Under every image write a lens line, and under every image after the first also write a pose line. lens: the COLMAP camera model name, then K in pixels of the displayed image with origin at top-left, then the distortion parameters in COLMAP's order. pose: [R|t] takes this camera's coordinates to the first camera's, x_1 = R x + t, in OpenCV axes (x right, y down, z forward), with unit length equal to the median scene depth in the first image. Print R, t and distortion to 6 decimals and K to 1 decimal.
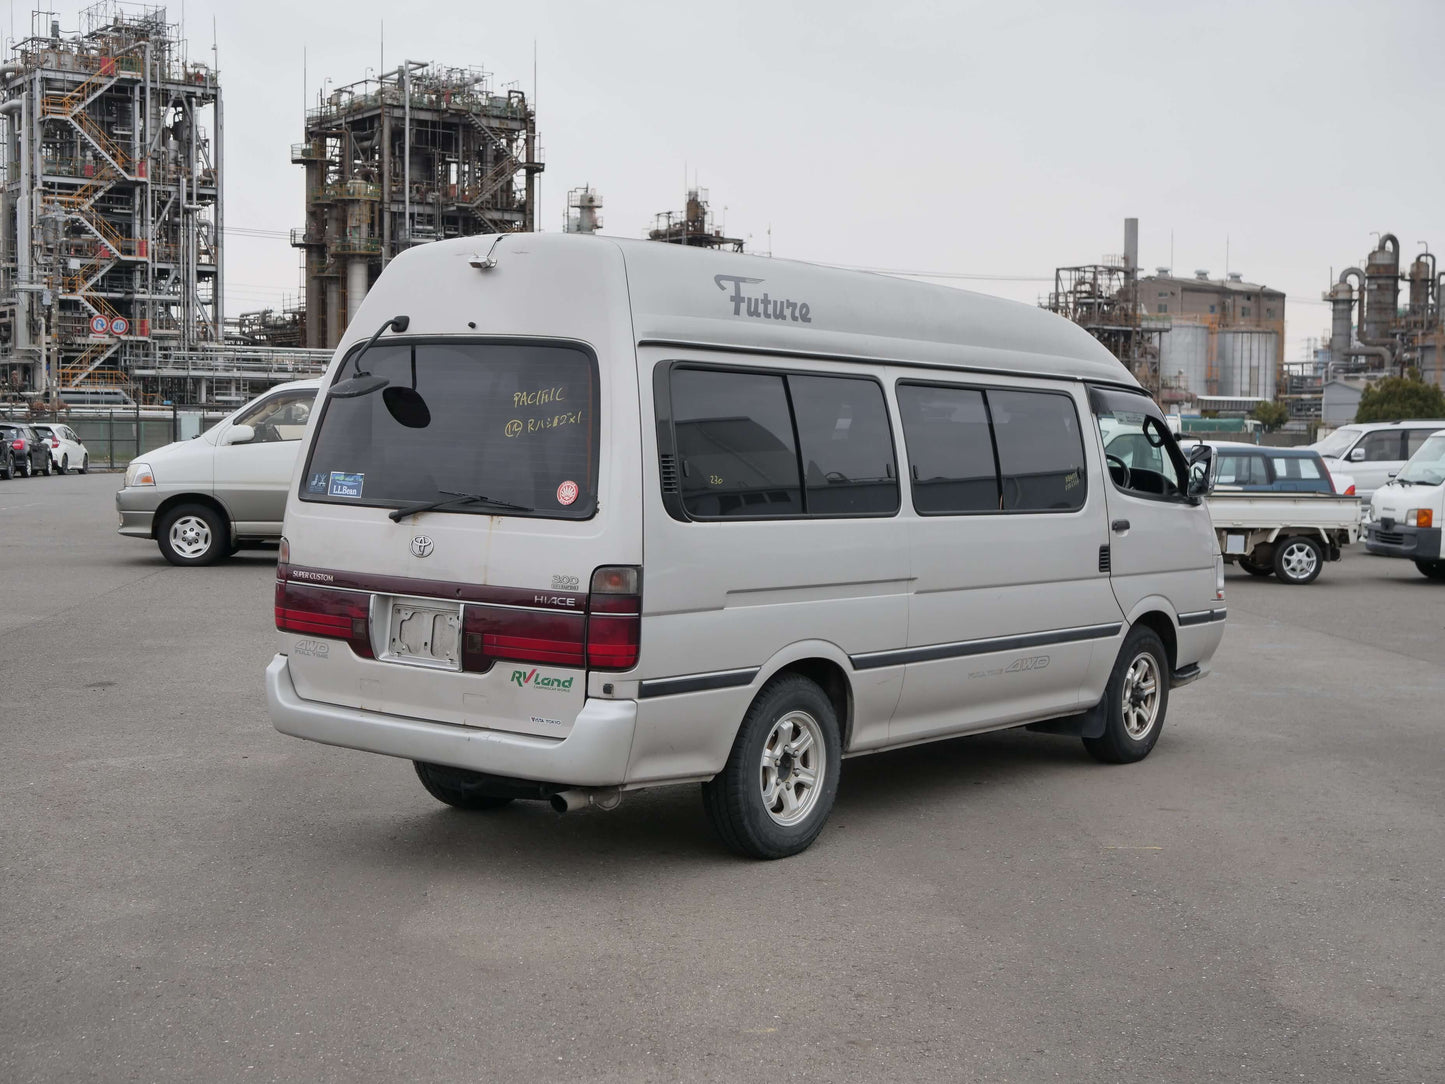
lens RADIAL K [[2058.6, 0, 718.6], [0, 2058.6, 537.9], [0, 0, 1]] dist [0.014816, 0.000000]
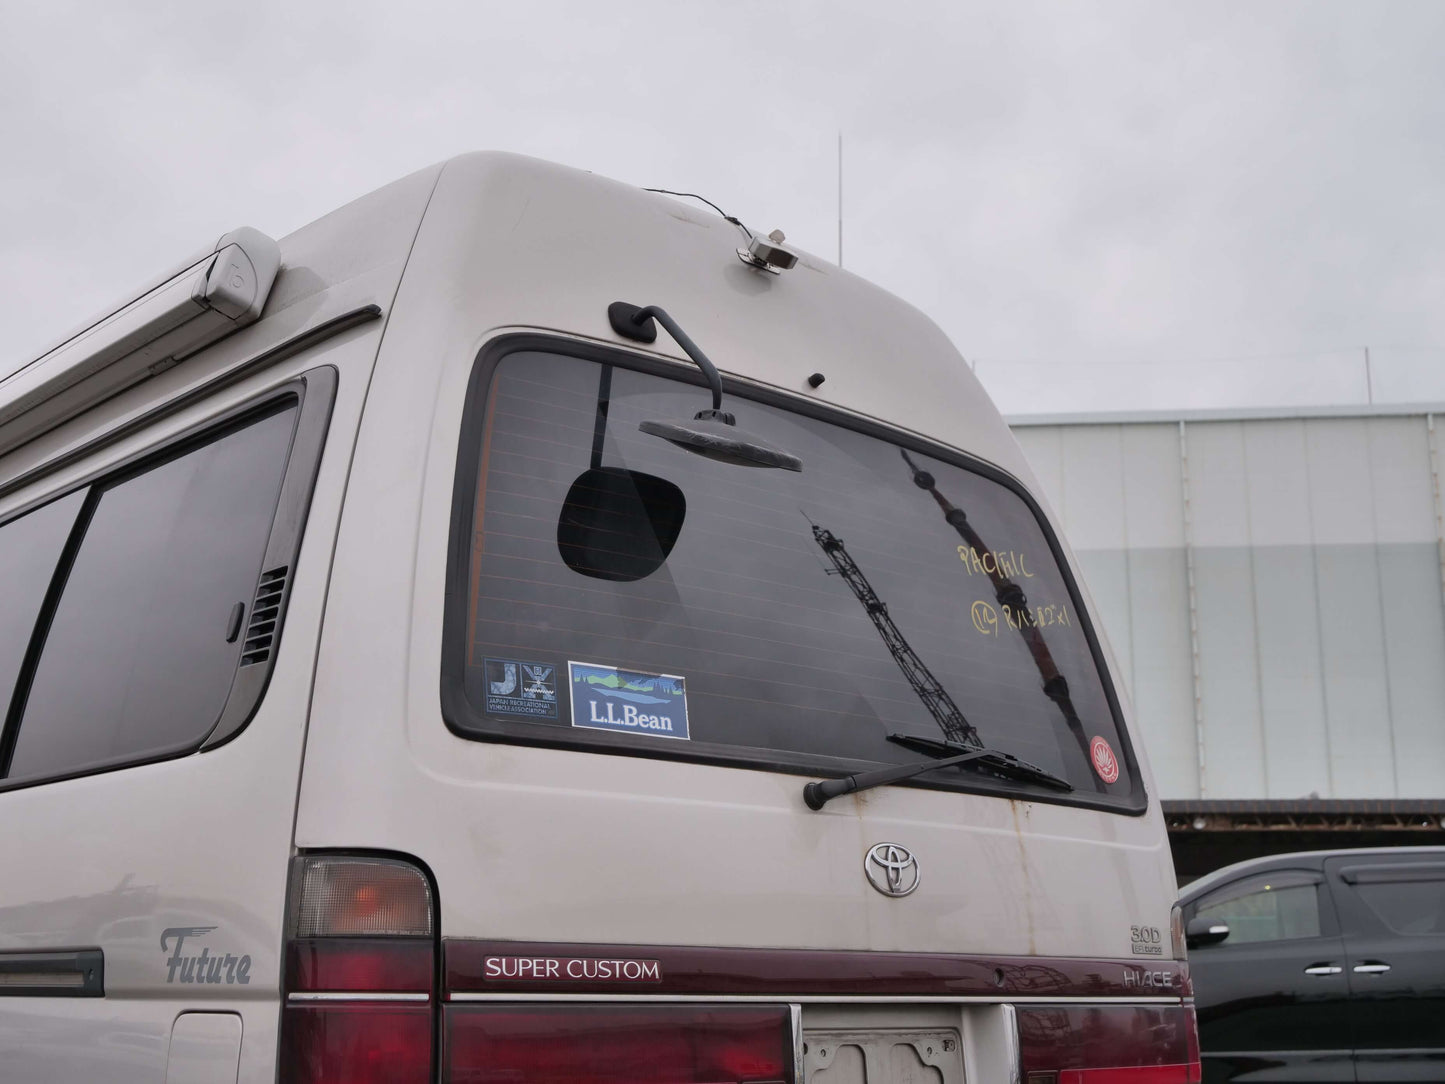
lens RADIAL K [[1815.7, 0, 716.5], [0, 1815.7, 530.7], [0, 0, 1]] dist [0.002116, 0.000000]
pose [[0.192991, 0.209928, 0.958480, -0.471150], [0.053497, 0.973140, -0.223910, 0.016100], [-0.979741, 0.094488, 0.176577, 0.899026]]
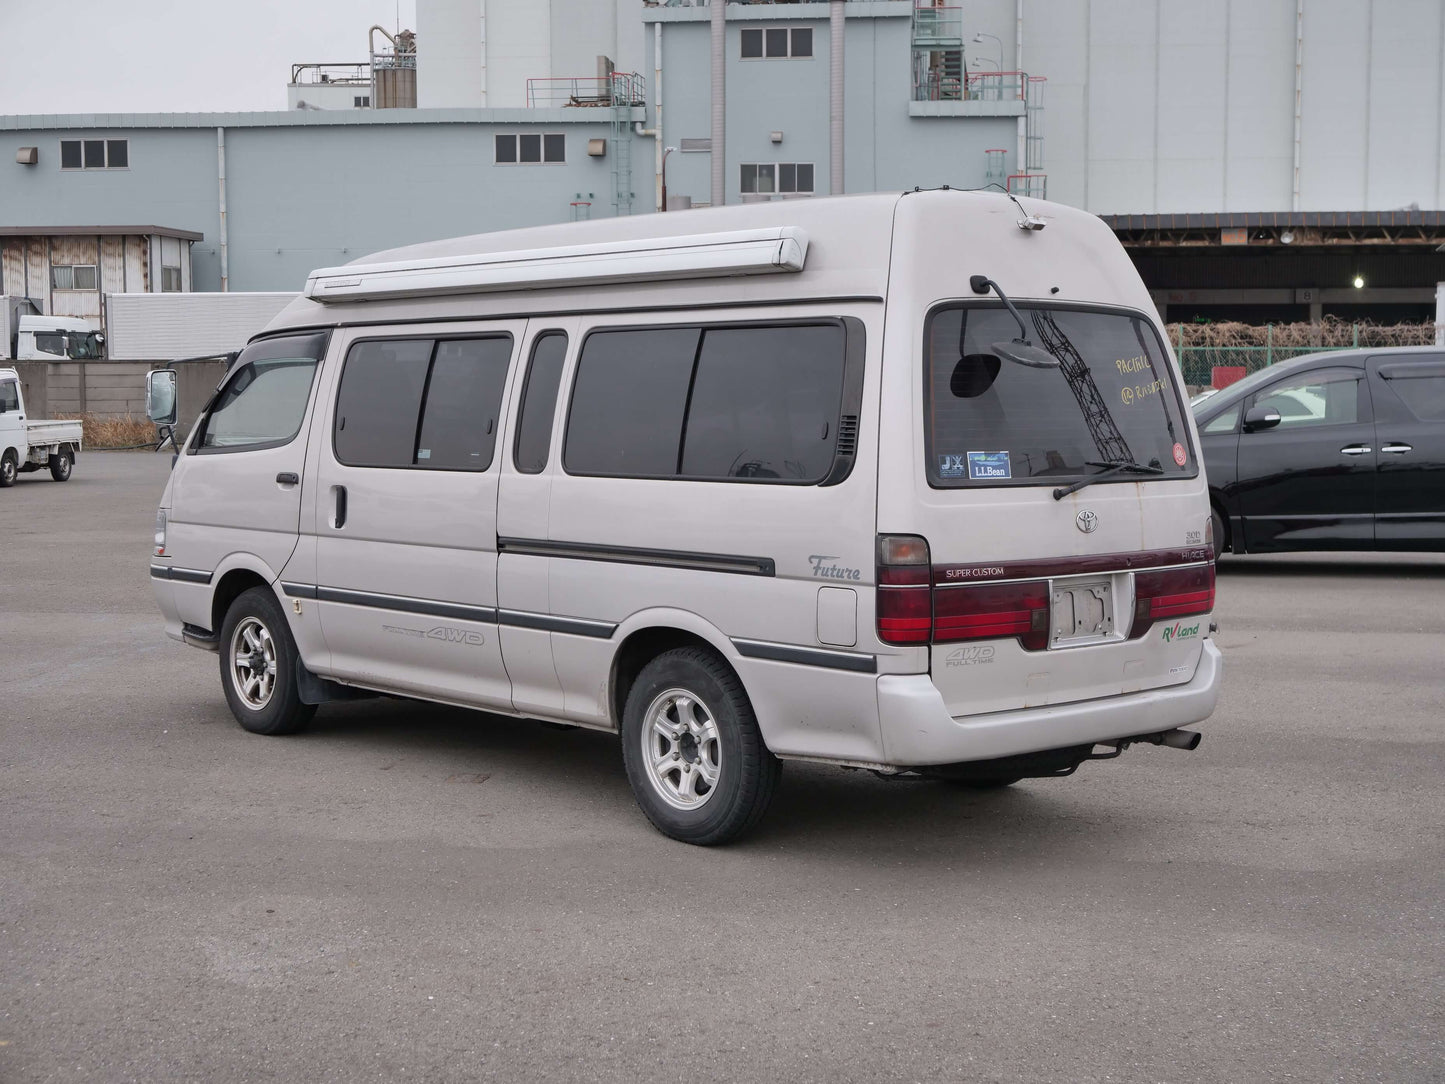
lens RADIAL K [[2087.1, 0, 726.3], [0, 2087.1, 529.0], [0, 0, 1]] dist [-0.010926, 0.000000]
pose [[0.199538, -0.093712, 0.975399, -1.051937], [0.057756, 0.994811, 0.083762, -0.078027], [-0.978187, 0.039622, 0.203915, 0.900481]]
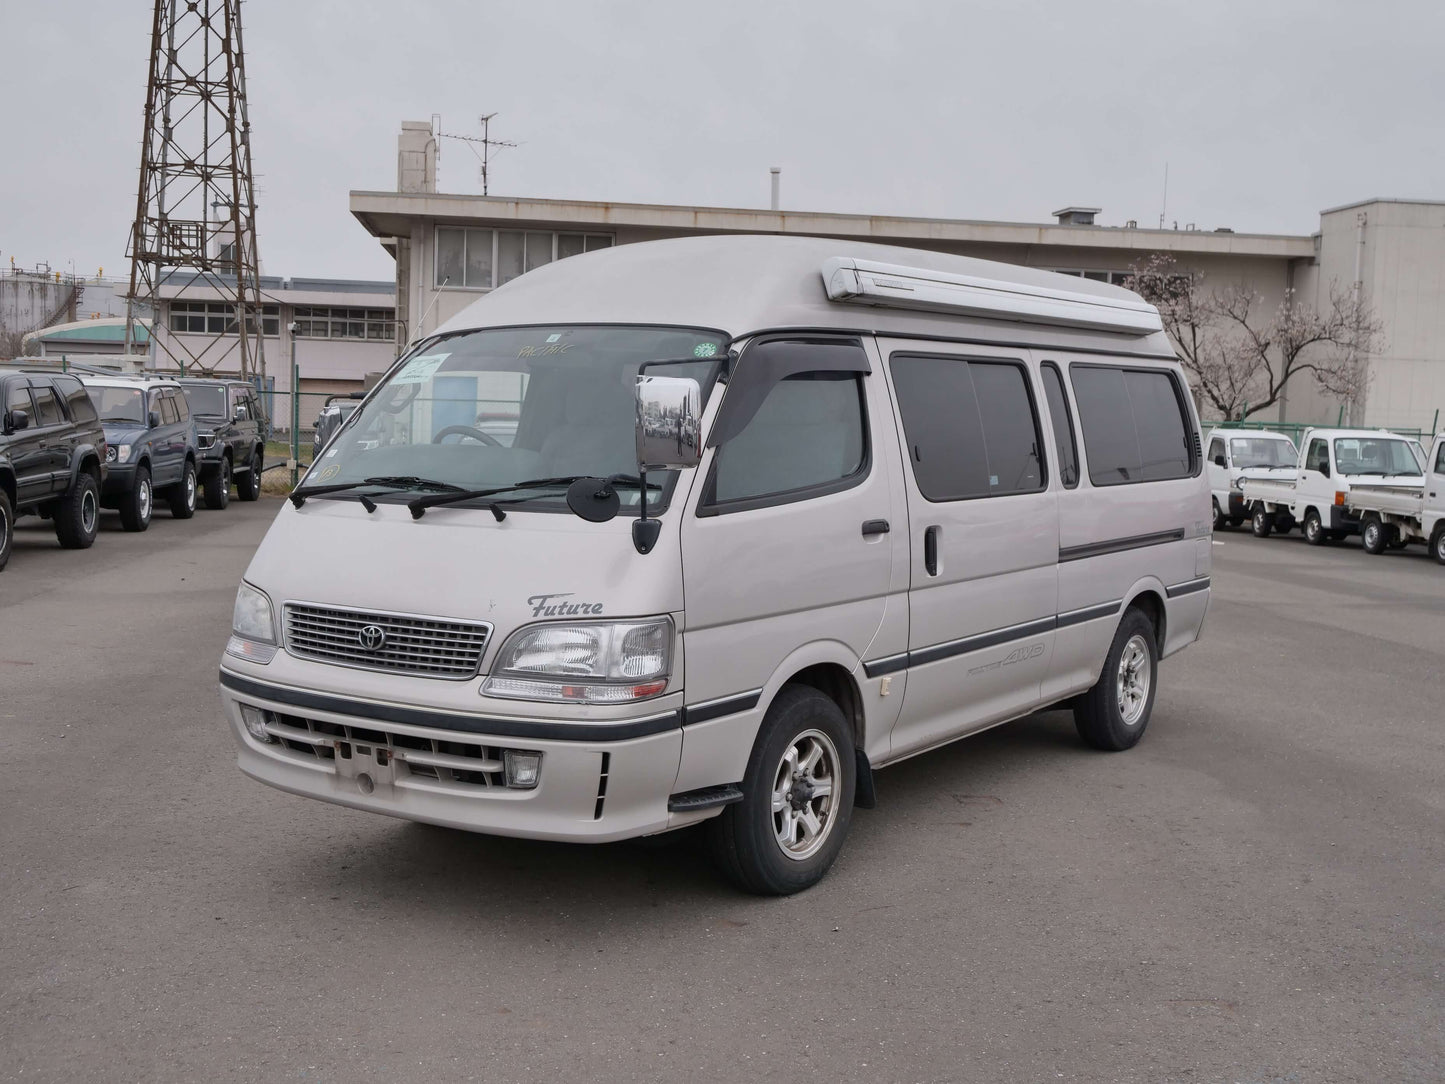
lens RADIAL K [[1645.6, 0, 727.1], [0, 1645.6, 534.4], [0, 0, 1]] dist [0.002872, 0.000000]
pose [[-0.998324, -0.043499, -0.038178, 0.157822], [-0.048182, 0.990101, 0.131827, -0.111576], [0.032066, 0.133445, -0.990537, 2.109679]]
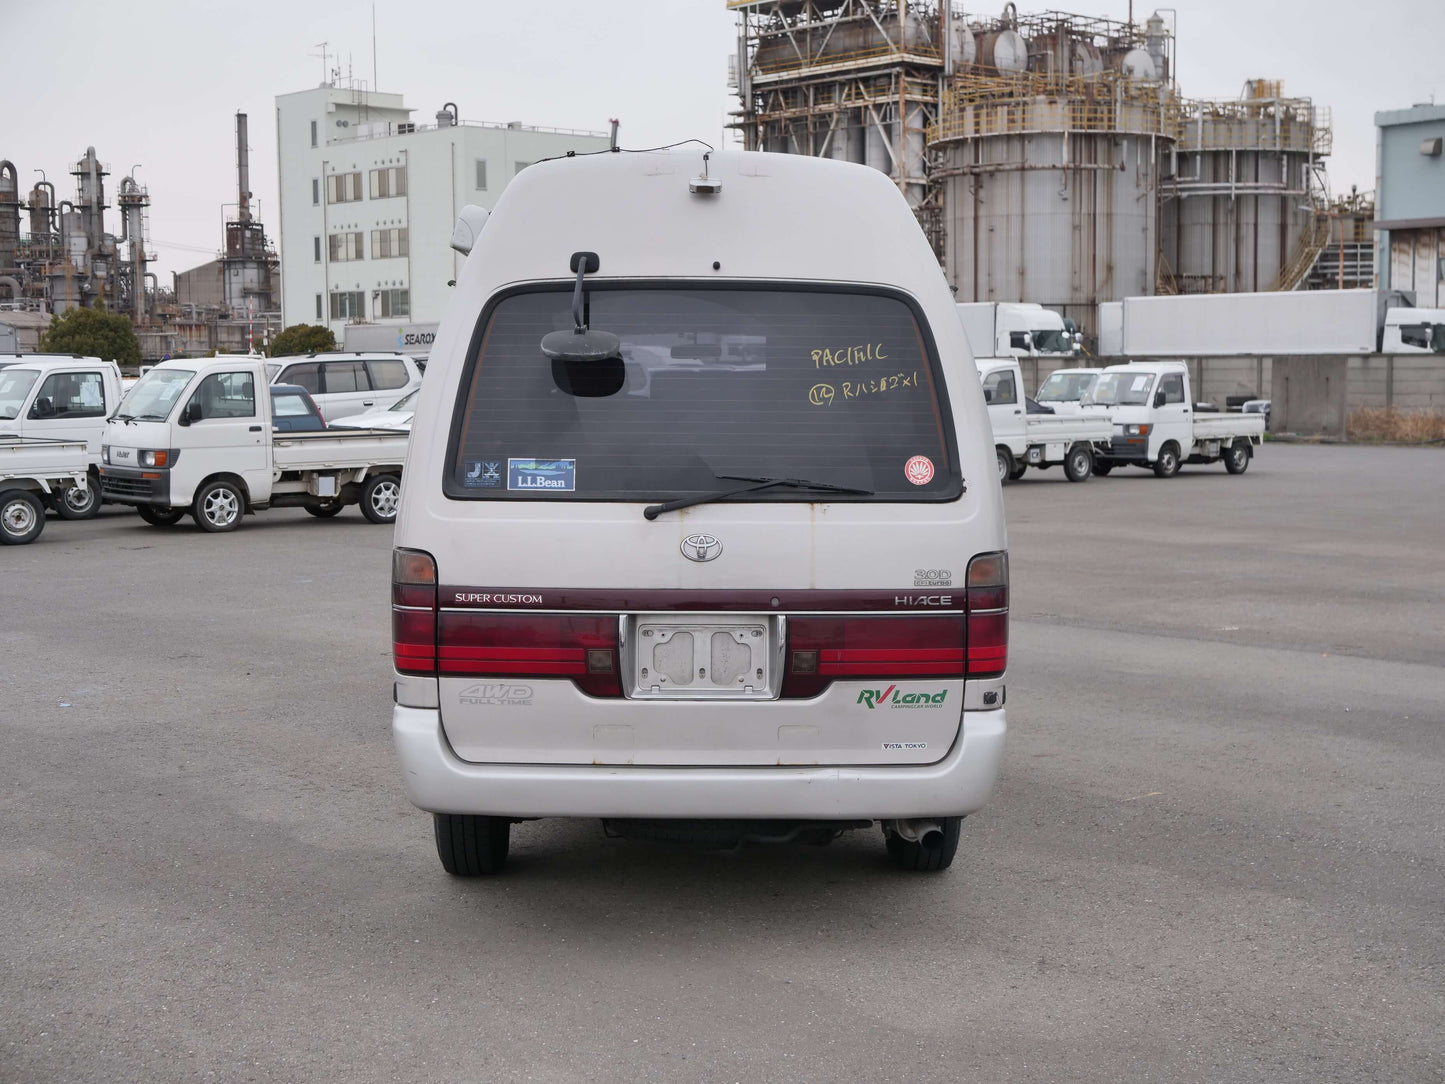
lens RADIAL K [[2071.5, 0, 731.1], [0, 2071.5, 540.9], [0, 0, 1]] dist [0.008385, 0.000000]
pose [[0.789449, -0.073436, 0.609407, -0.575229], [0.052329, 0.997255, 0.052385, -0.036721], [-0.611581, -0.009466, 0.791125, 0.342067]]
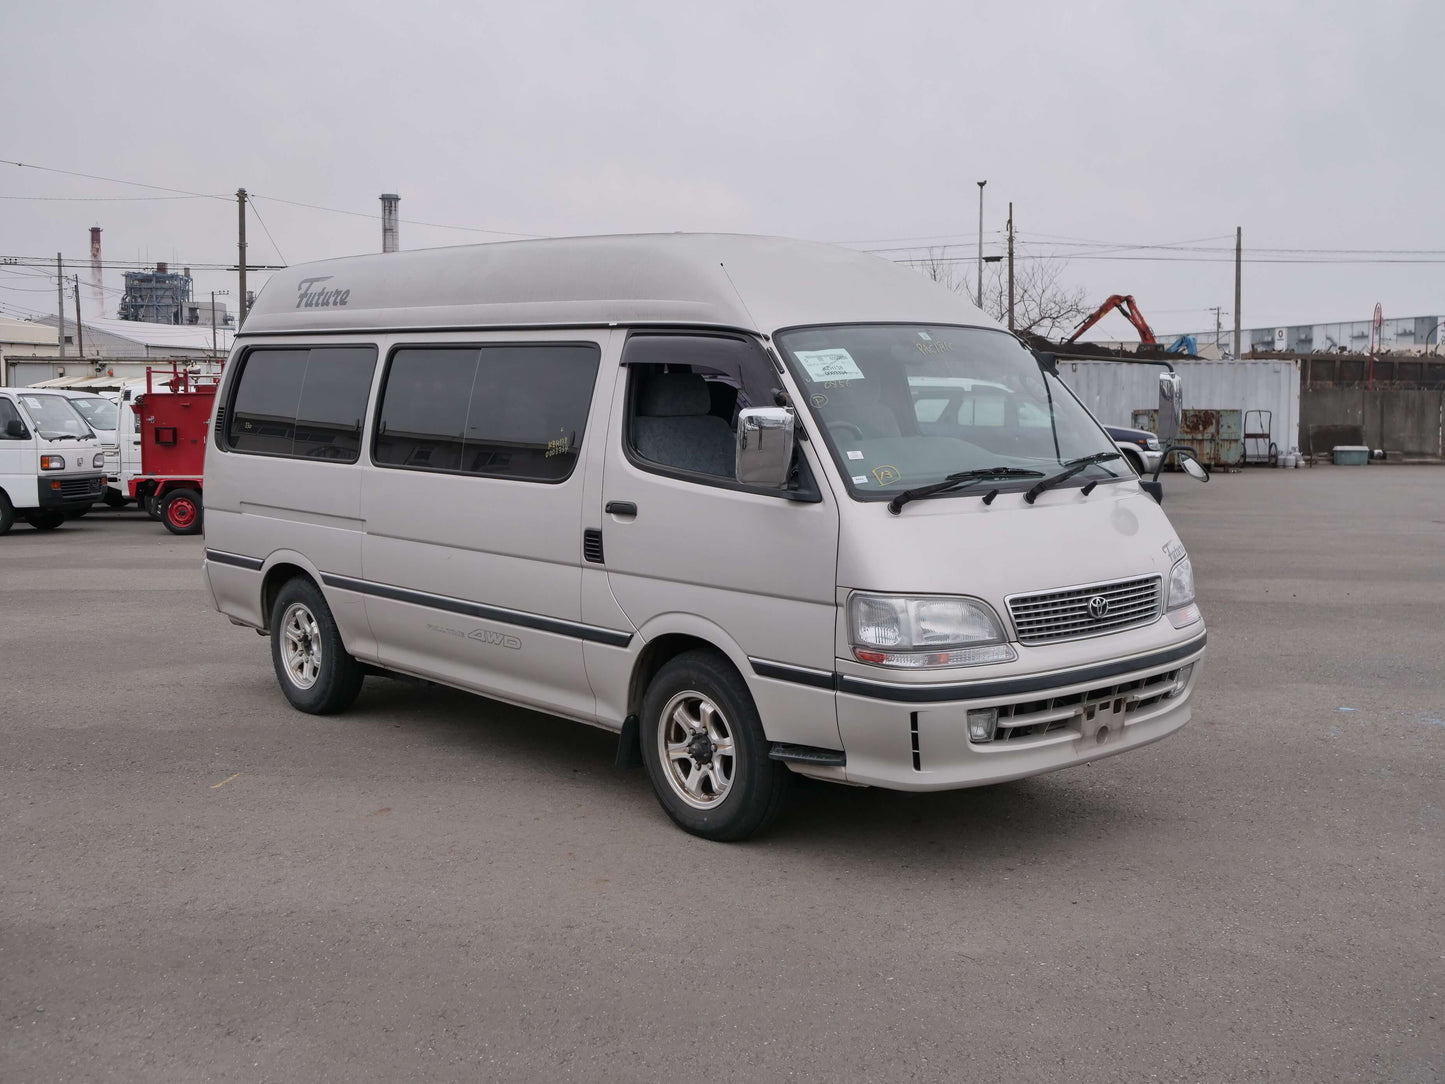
lens RADIAL K [[1645.6, 0, 728.6], [0, 1645.6, 545.6], [0, 0, 1]] dist [0.002872, 0.000000]
pose [[-0.203568, 0.076514, -0.976066, 1.004397], [-0.058566, 0.994205, 0.090150, -0.064028], [0.977308, 0.075516, -0.197907, 1.462531]]
